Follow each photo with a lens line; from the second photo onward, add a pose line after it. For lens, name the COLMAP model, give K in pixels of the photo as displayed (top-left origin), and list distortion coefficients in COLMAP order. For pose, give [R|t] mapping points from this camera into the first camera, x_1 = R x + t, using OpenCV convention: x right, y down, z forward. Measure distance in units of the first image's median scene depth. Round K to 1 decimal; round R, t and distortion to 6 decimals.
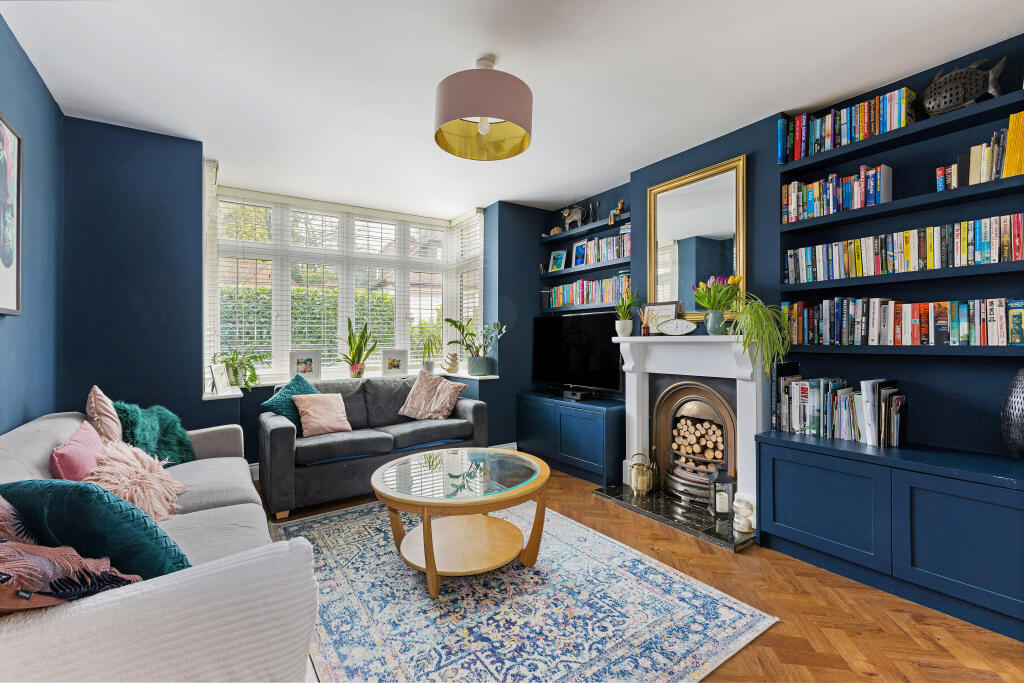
lens RADIAL K [[442.0, 0, 510.8], [0, 442.0, 336.5], [0, 0, 1]] dist [0.018860, -0.000249]
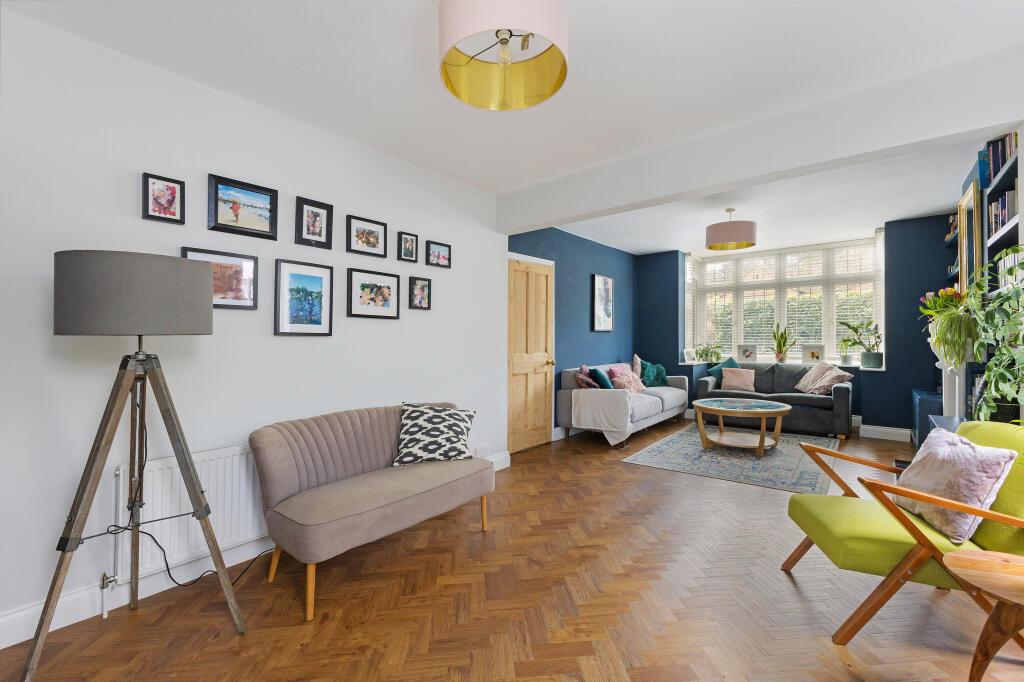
lens RADIAL K [[442.0, 0, 511.1], [0, 442.0, 340.3], [0, 0, 1]] dist [0.018860, -0.000249]
pose [[0.280131, 0.011398, -0.959894, 1.966703], [0.009947, 0.999841, 0.014775, -0.036119], [0.959910, -0.013687, 0.279973, -0.704573]]
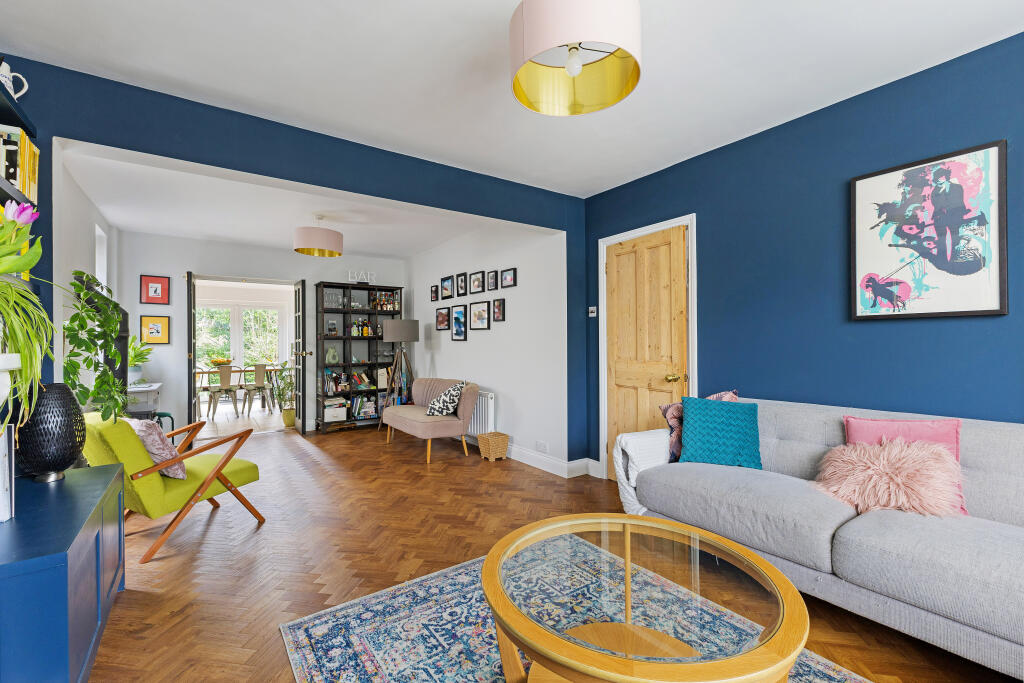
lens RADIAL K [[442.0, 0, 510.0], [0, 442.0, 339.3], [0, 0, 1]] dist [0.018860, -0.000249]
pose [[-0.999609, 0.024871, -0.012782, 0.062086], [0.025024, 0.999615, -0.011955, -0.003489], [0.012480, -0.012271, -0.999847, 2.060071]]
